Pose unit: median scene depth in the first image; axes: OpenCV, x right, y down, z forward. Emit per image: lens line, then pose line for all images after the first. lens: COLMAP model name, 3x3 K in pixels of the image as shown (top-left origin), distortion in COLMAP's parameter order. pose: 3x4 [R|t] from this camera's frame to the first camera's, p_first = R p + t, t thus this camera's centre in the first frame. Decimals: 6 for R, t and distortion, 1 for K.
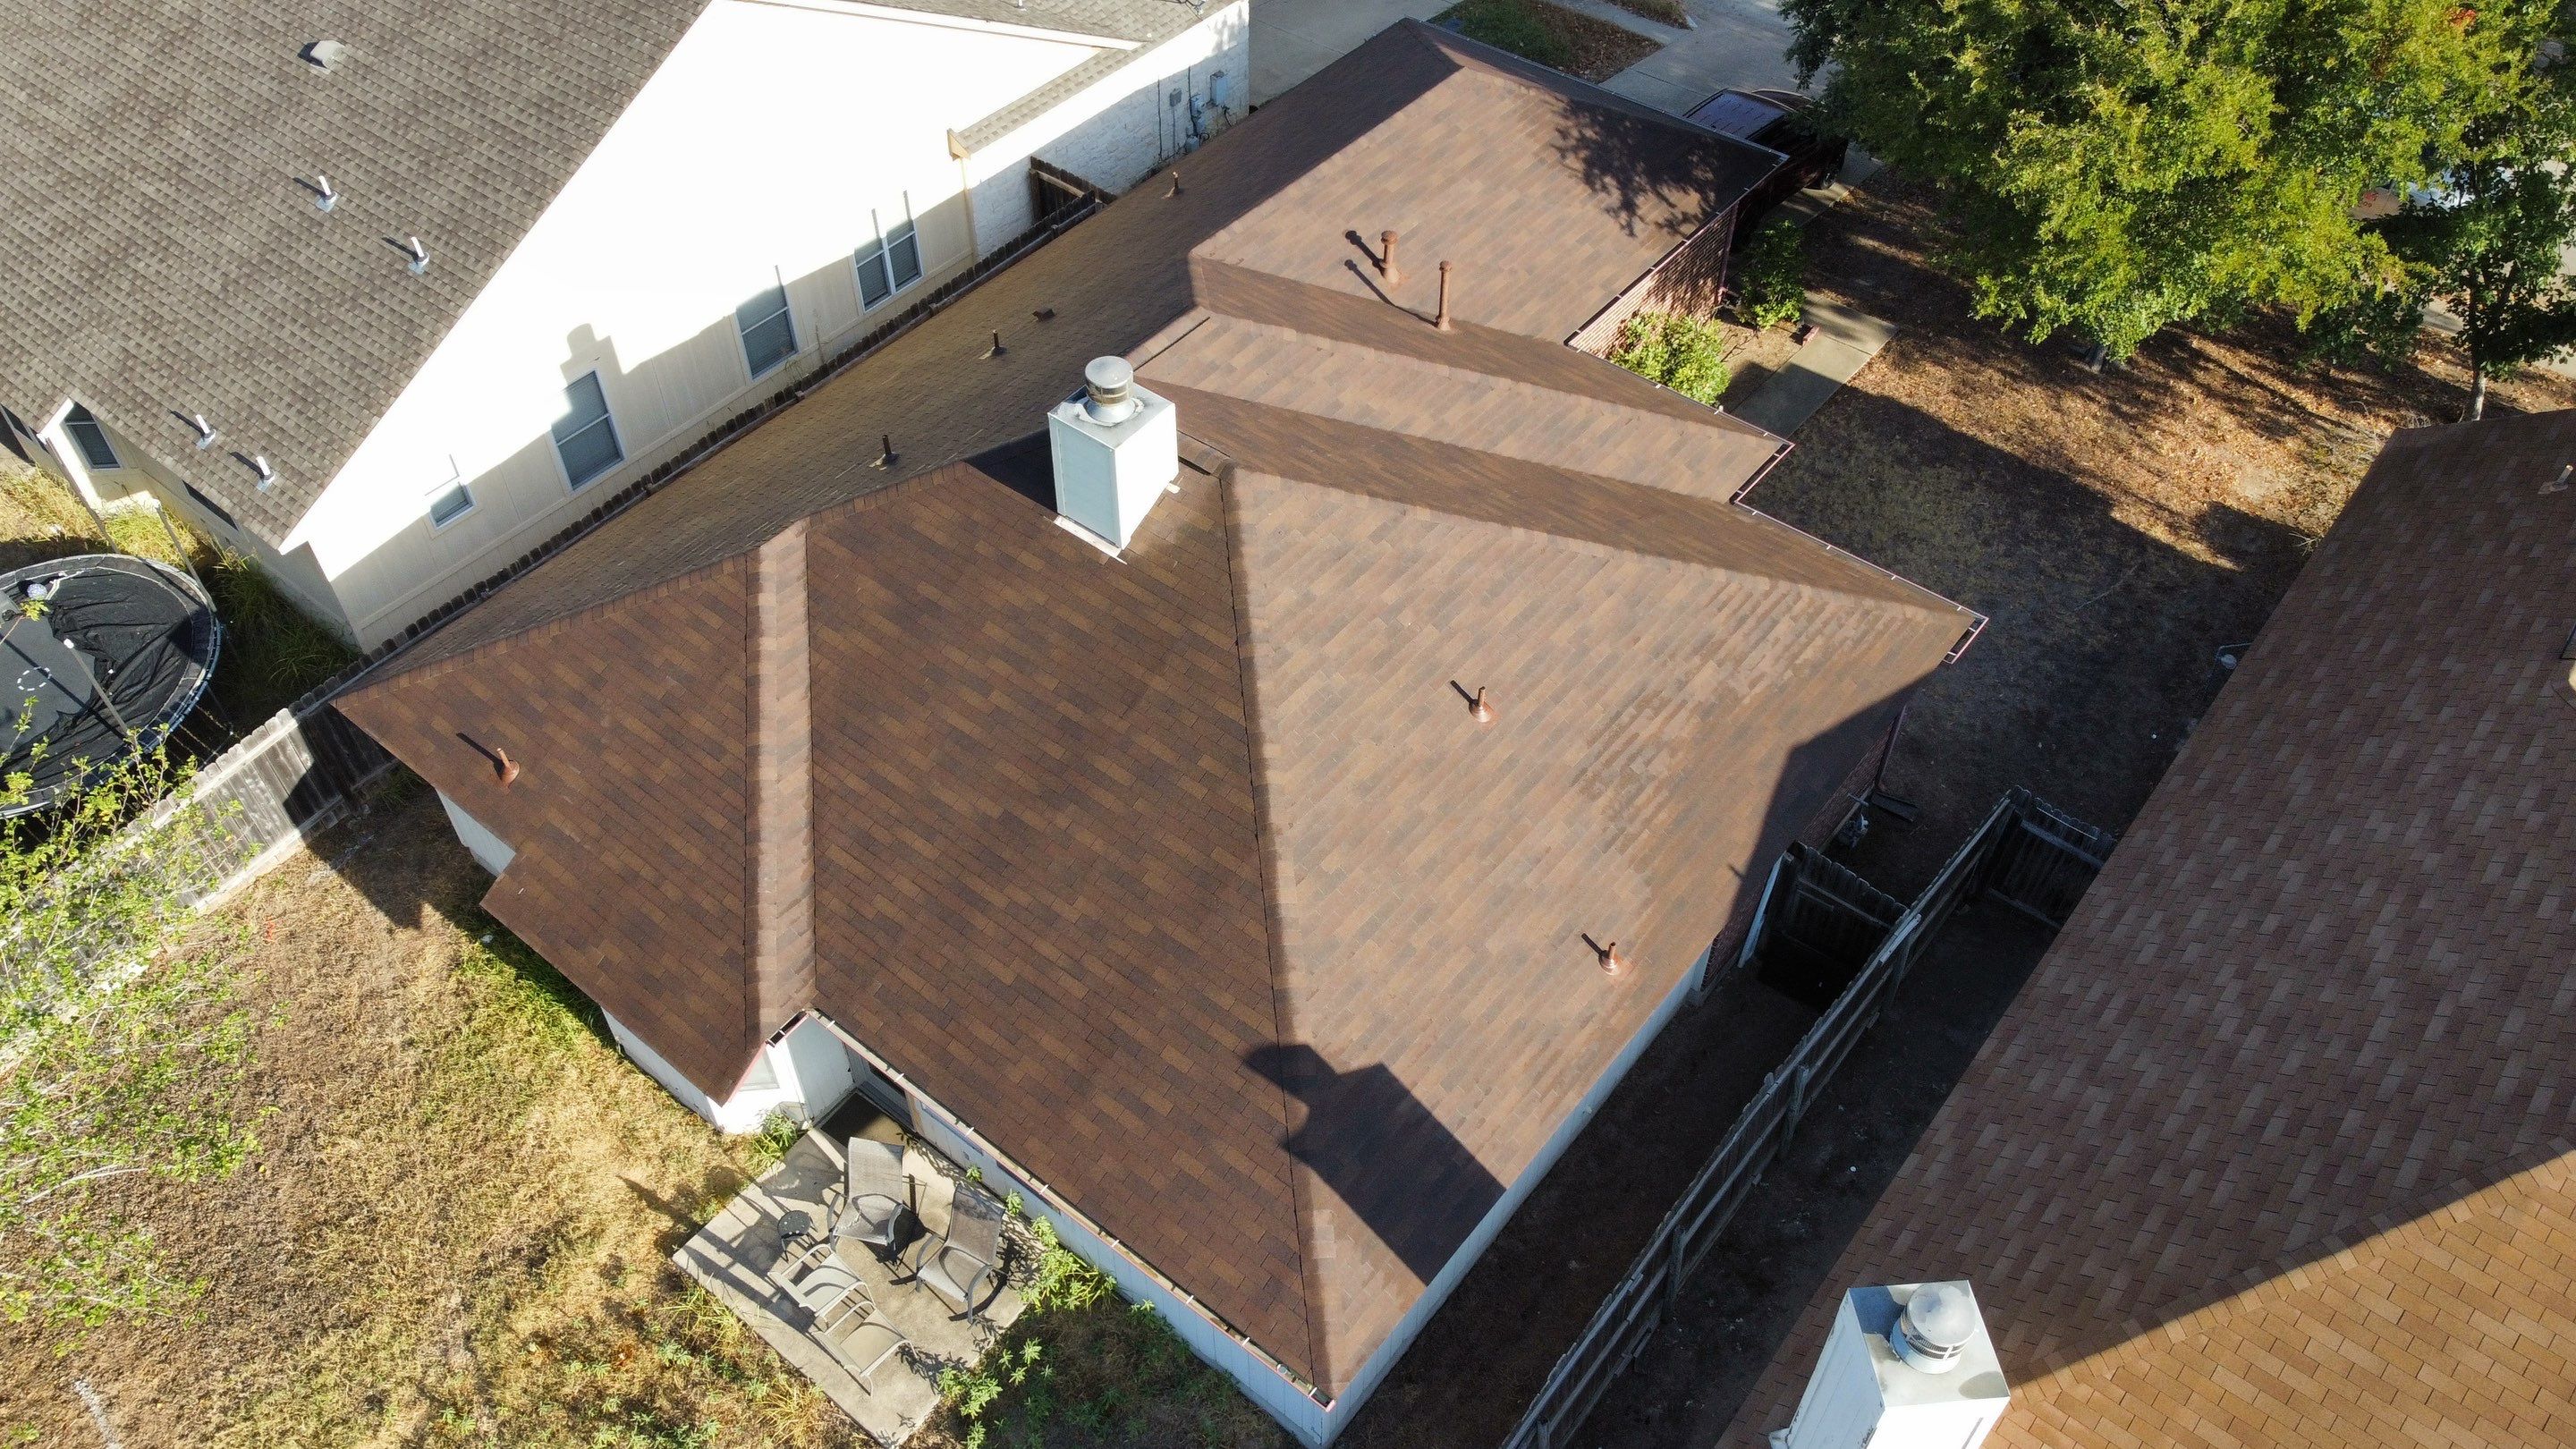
lens RADIAL K [[1950.4, 0, 1287.1], [0, 1950.4, 737.5], [0, 0, 1]] dist [0.007940, -0.017645]
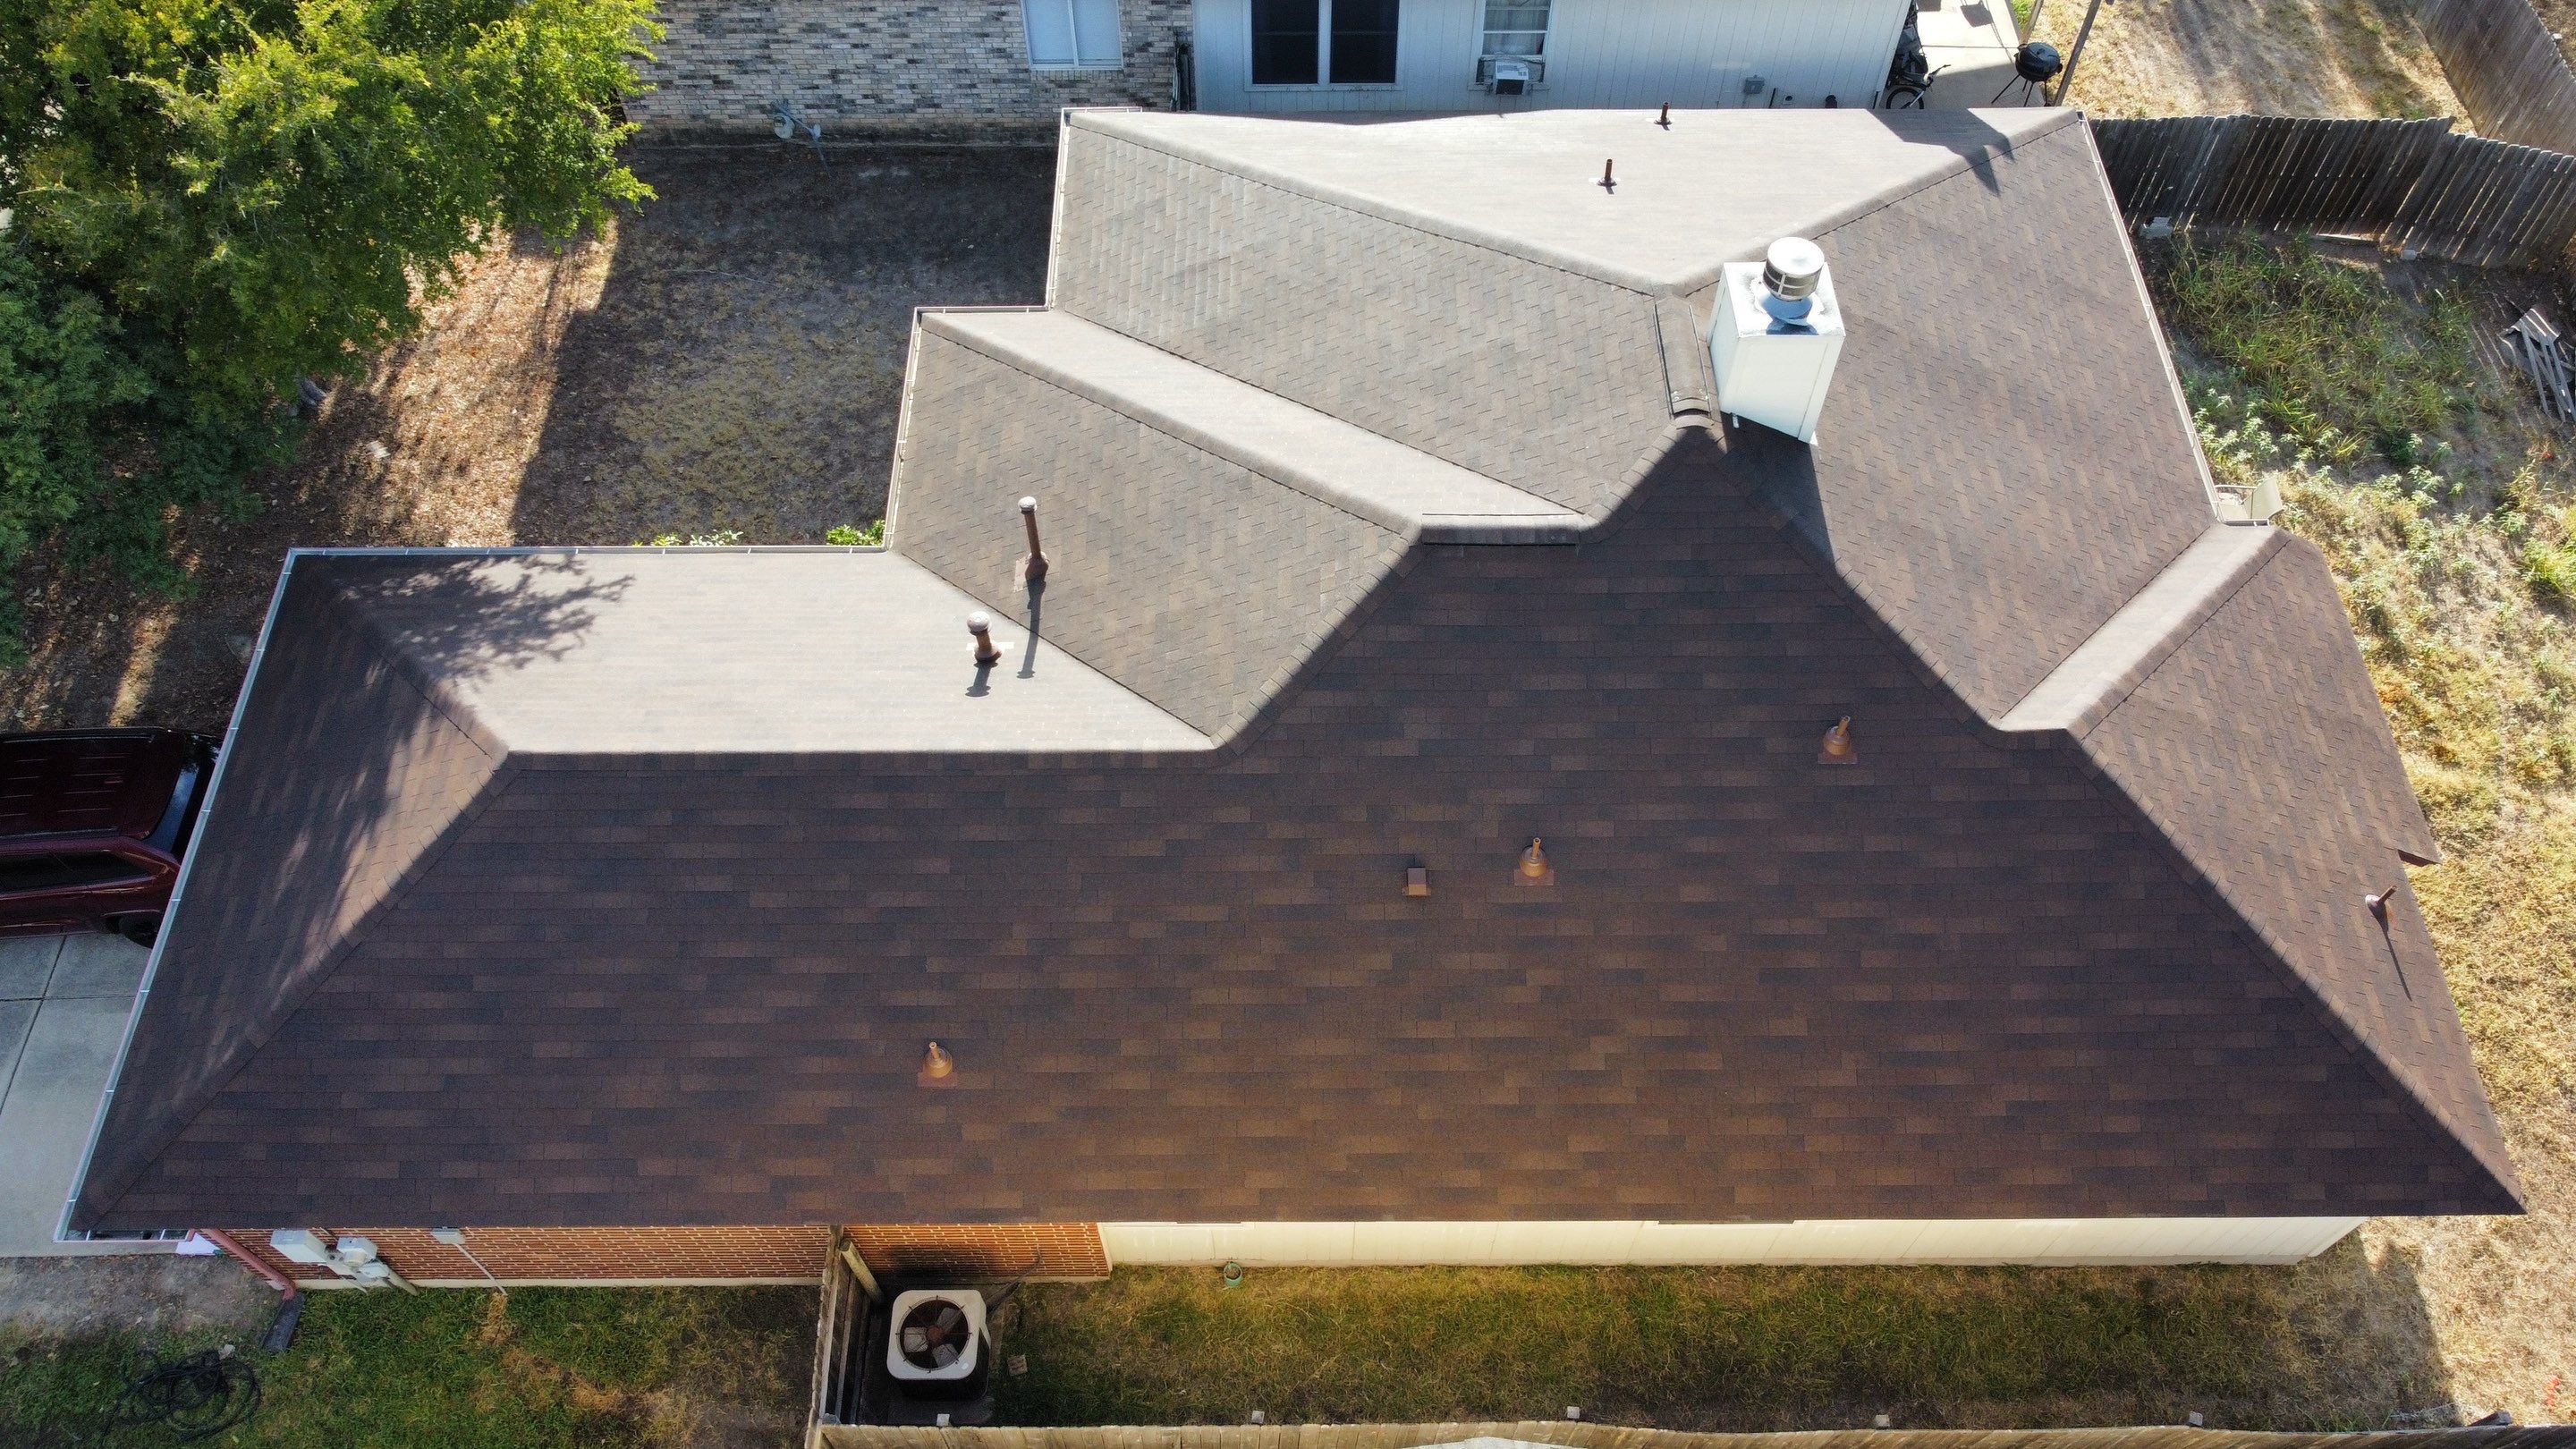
lens RADIAL K [[1950.4, 0, 1284.3], [0, 1950.4, 739.9], [0, 0, 1]] dist [0.007940, -0.017645]
pose [[-0.630243, -0.649722, 0.425035, -0.409620], [0.573012, -0.019858, 0.819306, -0.927505], [-0.523881, 0.759913, 0.384814, 0.863445]]
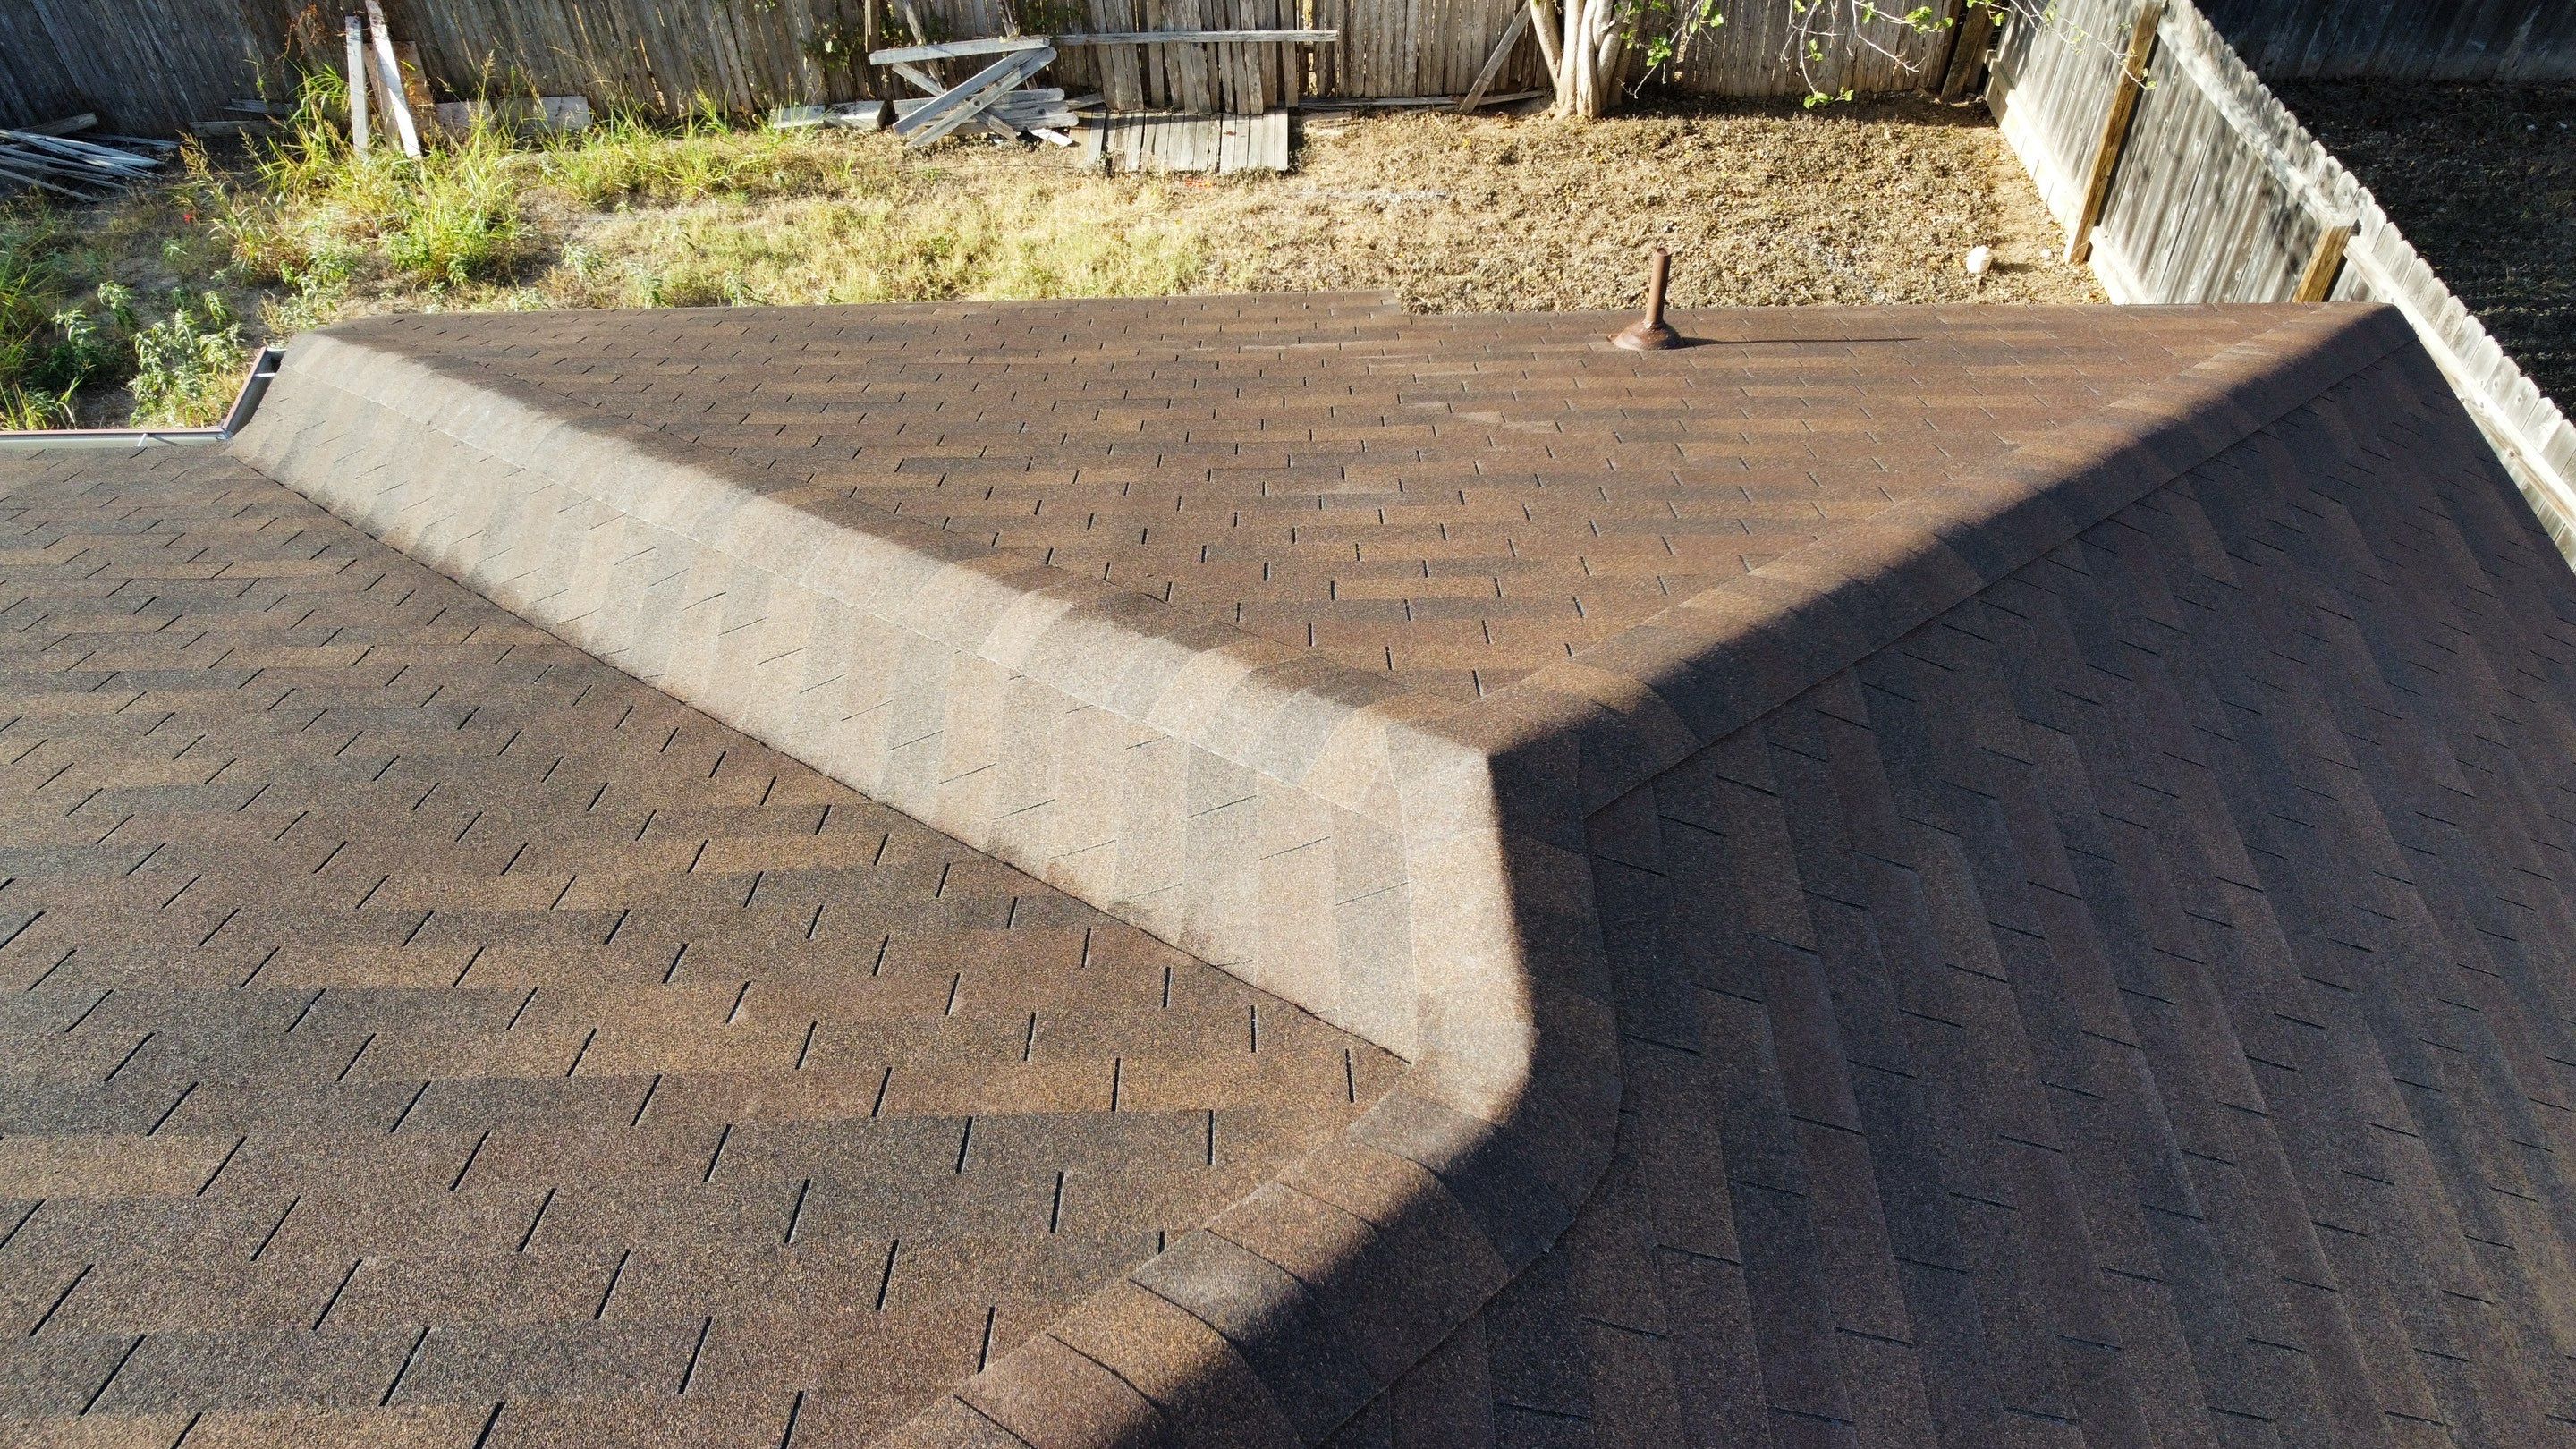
lens RADIAL K [[1950.4, 0, 1285.5], [0, 1950.4, 735.2], [0, 0, 1]] dist [0.007940, -0.017645]
pose [[-0.768844, 0.479083, -0.423508, -0.198169], [-0.467147, 0.031430, 0.883621, -0.218175], [0.436638, 0.877207, 0.199638, 0.961663]]
